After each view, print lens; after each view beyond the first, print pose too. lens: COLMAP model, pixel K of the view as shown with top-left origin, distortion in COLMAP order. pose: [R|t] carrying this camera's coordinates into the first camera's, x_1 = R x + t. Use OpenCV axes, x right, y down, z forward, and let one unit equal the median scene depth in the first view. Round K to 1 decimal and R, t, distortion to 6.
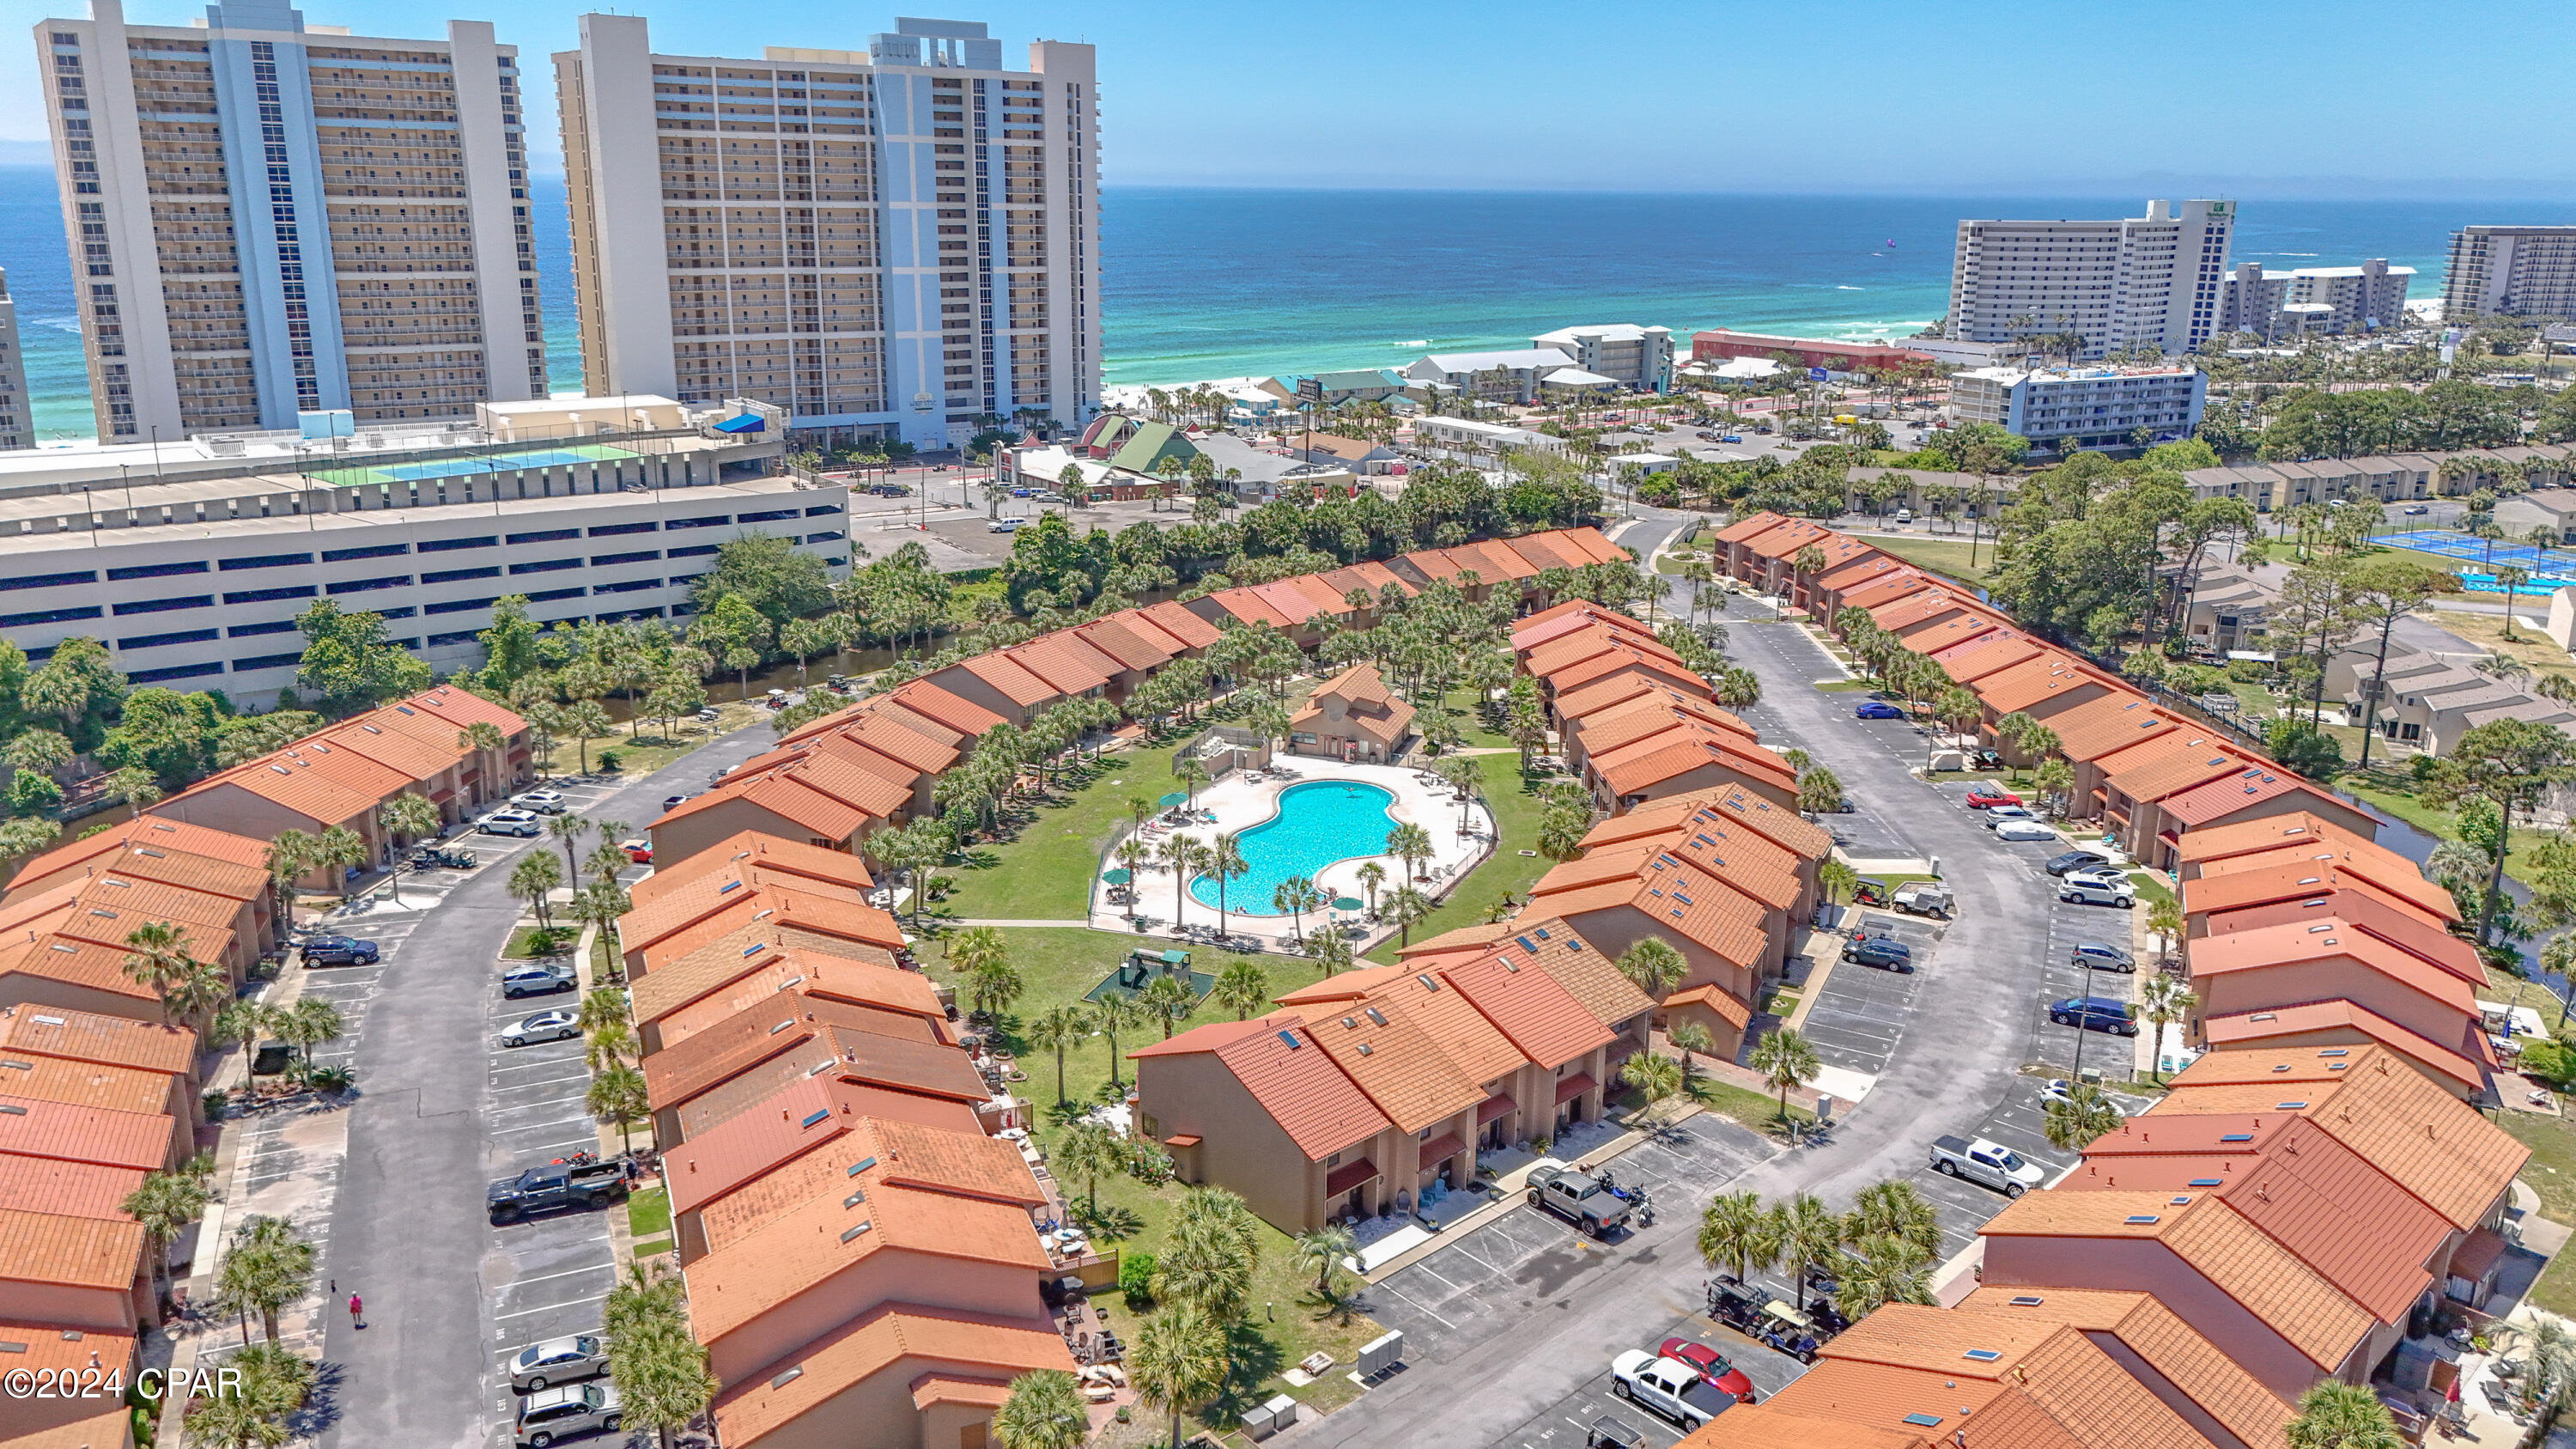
lens RADIAL K [[1872.4, 0, 1288.0], [0, 1872.4, 724.5], [0, 0, 1]] dist [0.039646, -0.047208]
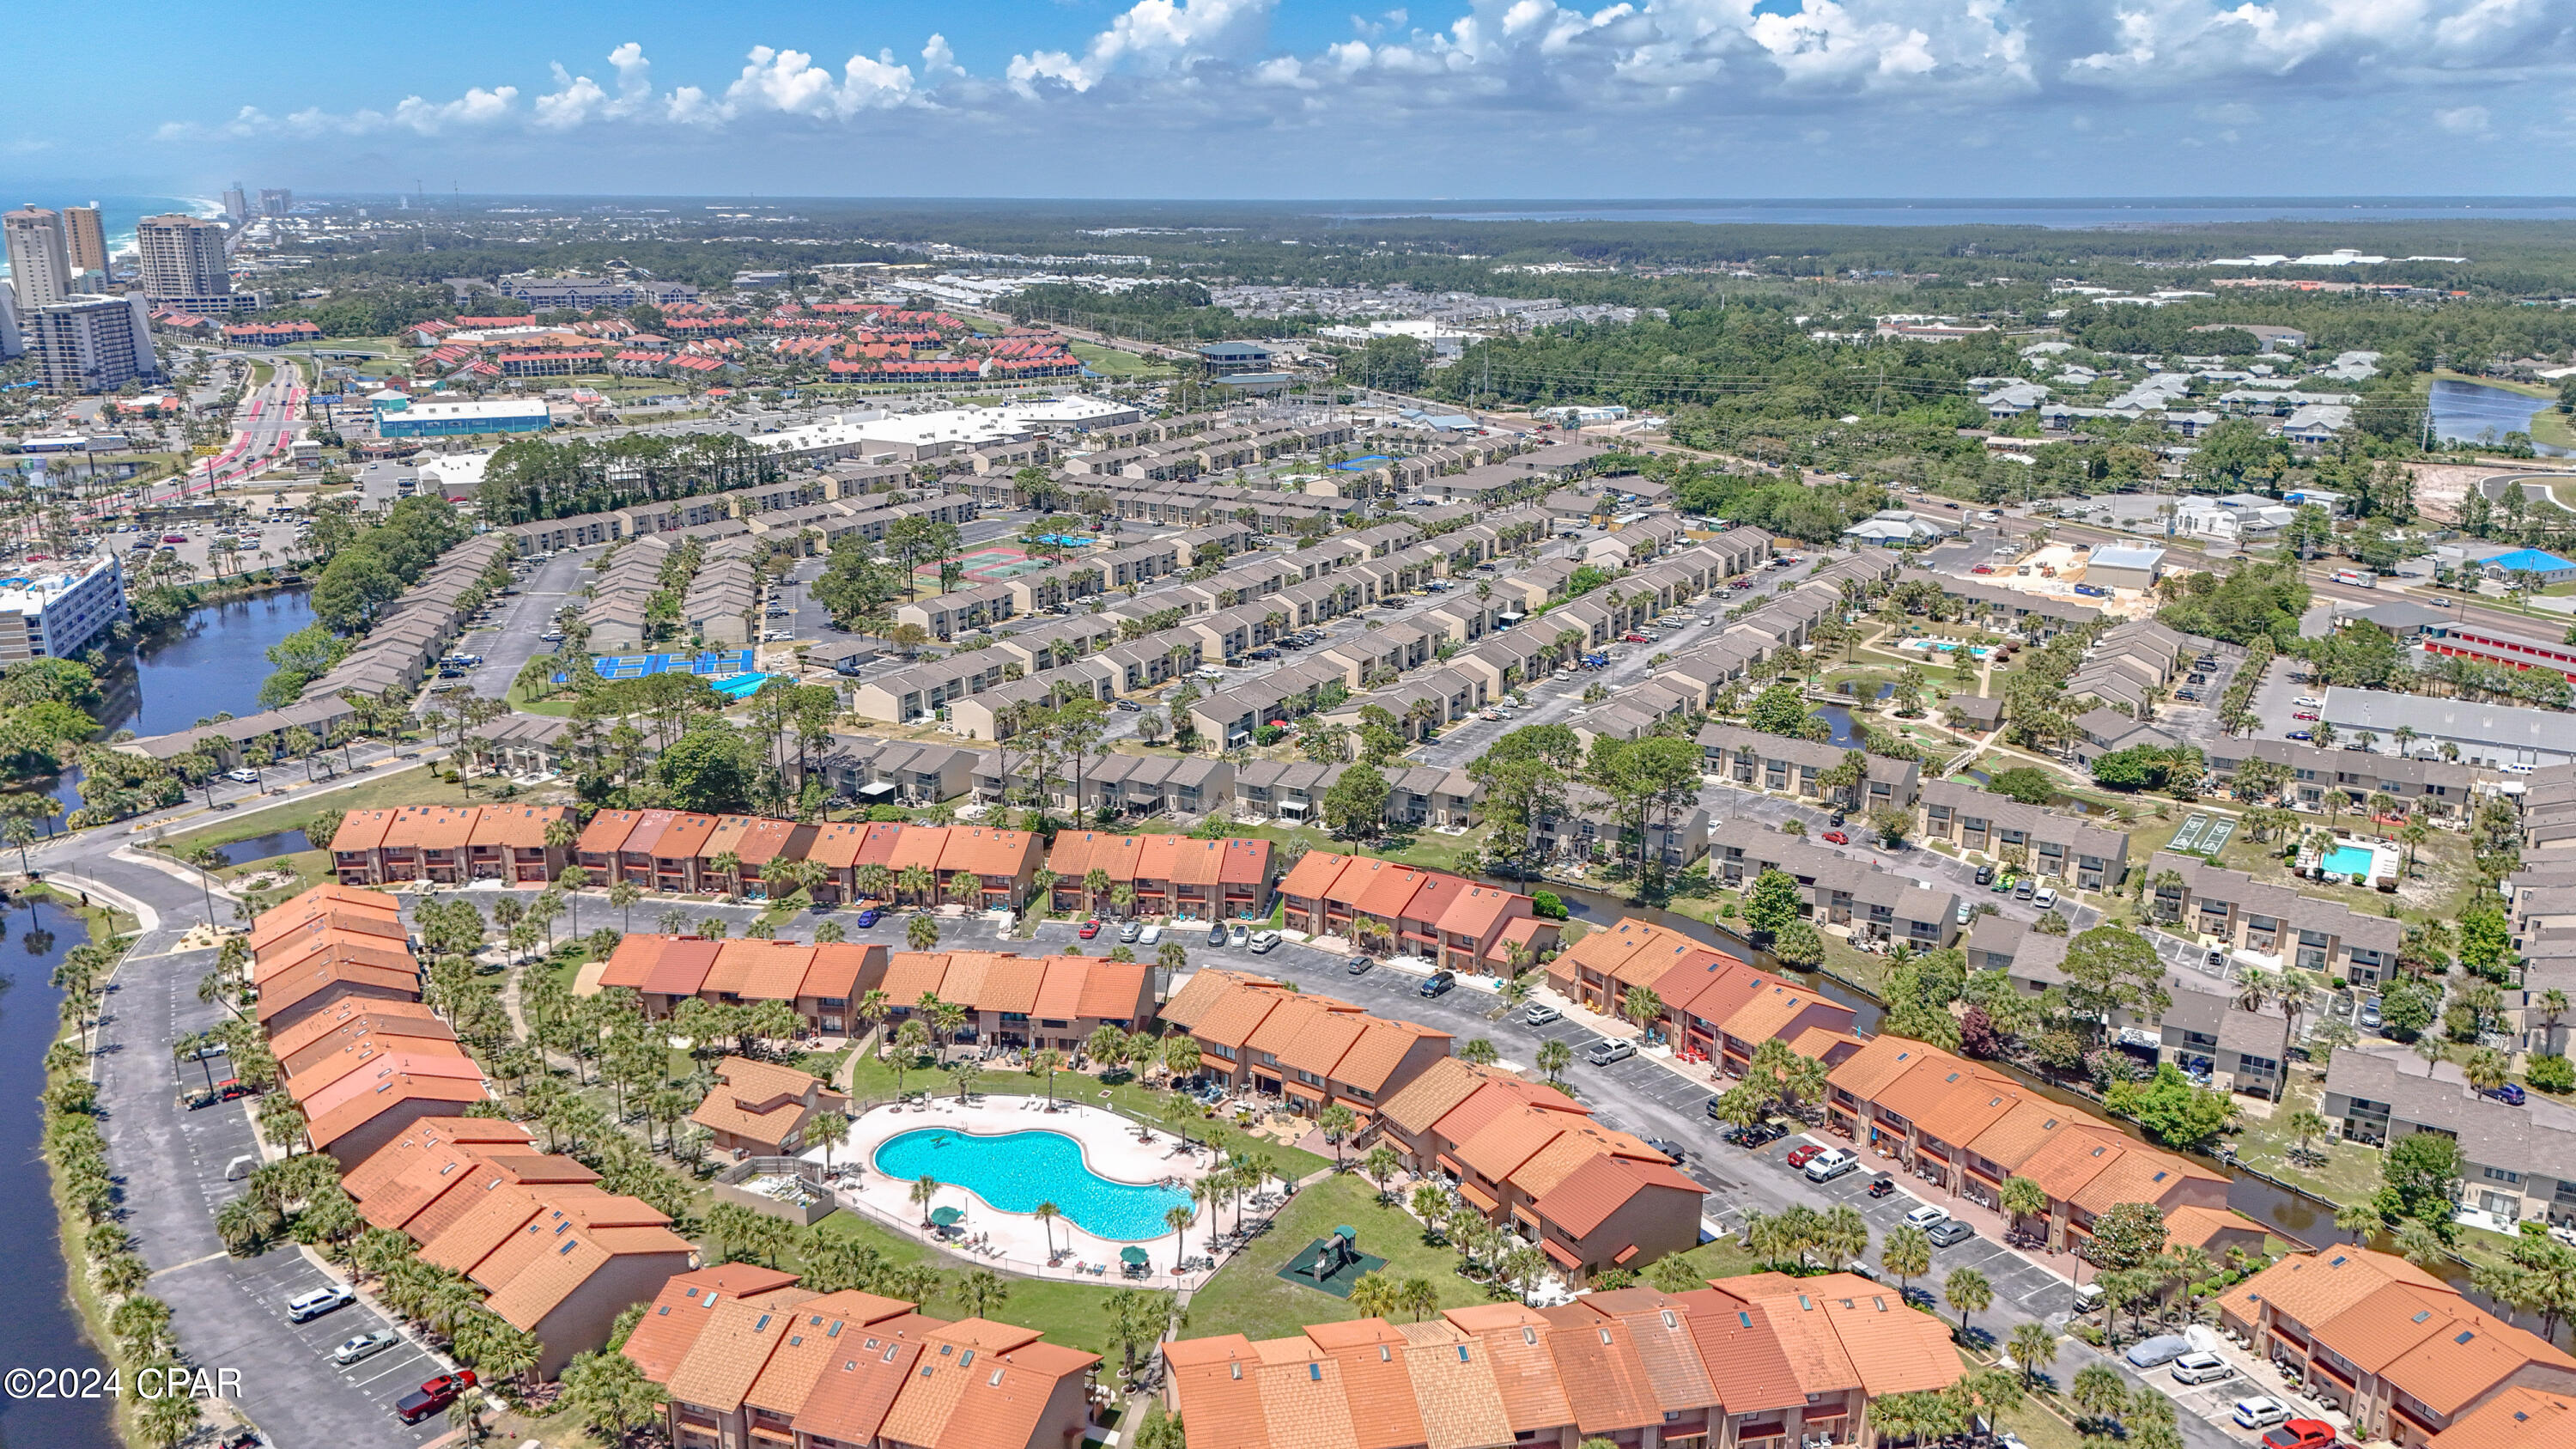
lens RADIAL K [[1812.4, 0, 1288.3], [0, 1812.4, 810.7], [0, 0, 1]] dist [0.057943, -0.066549]
pose [[0.163824, -0.318904, 0.933521, -0.472606], [0.266230, 0.925486, 0.269438, -0.205314], [-0.949886, 0.204391, 0.236519, 0.275008]]
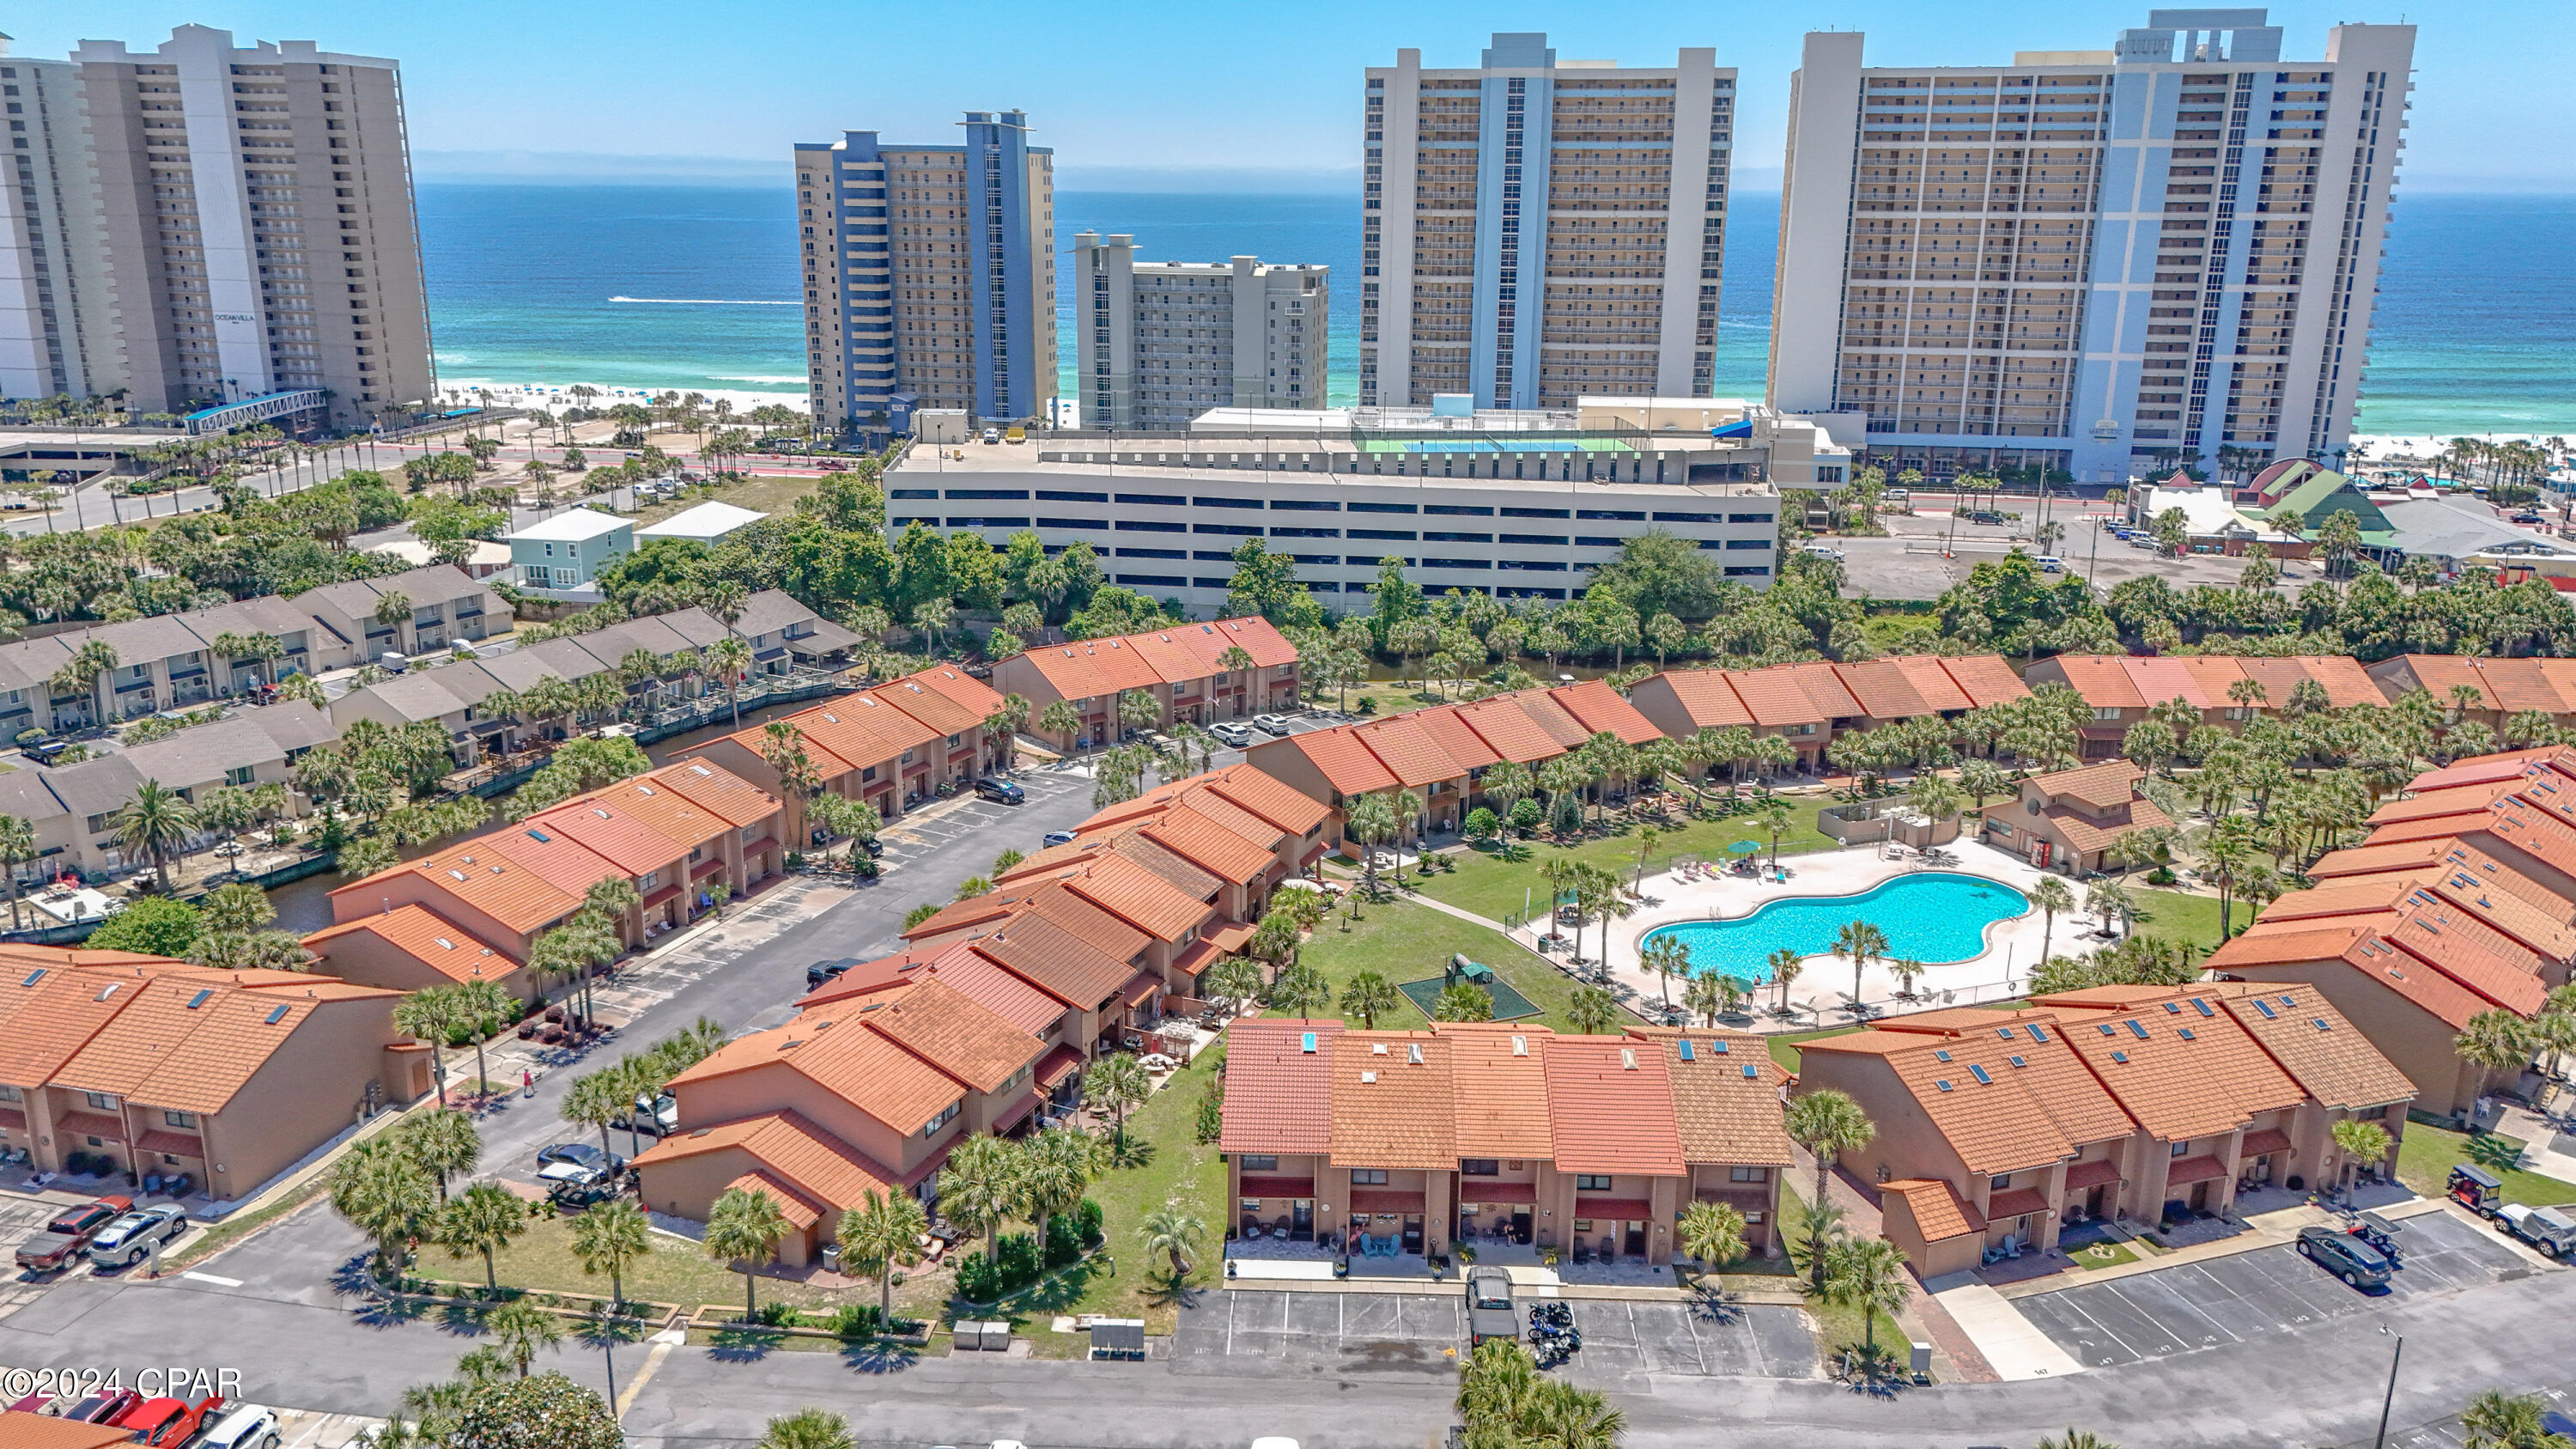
lens RADIAL K [[1871.6, 0, 1297.8], [0, 1871.6, 712.5], [0, 0, 1]] dist [0.078248, -0.086825]
pose [[0.714031, 0.180493, -0.676448, 0.208382], [-0.191060, 0.979758, 0.059749, -0.020018], [0.673540, 0.086580, 0.734062, 0.082137]]
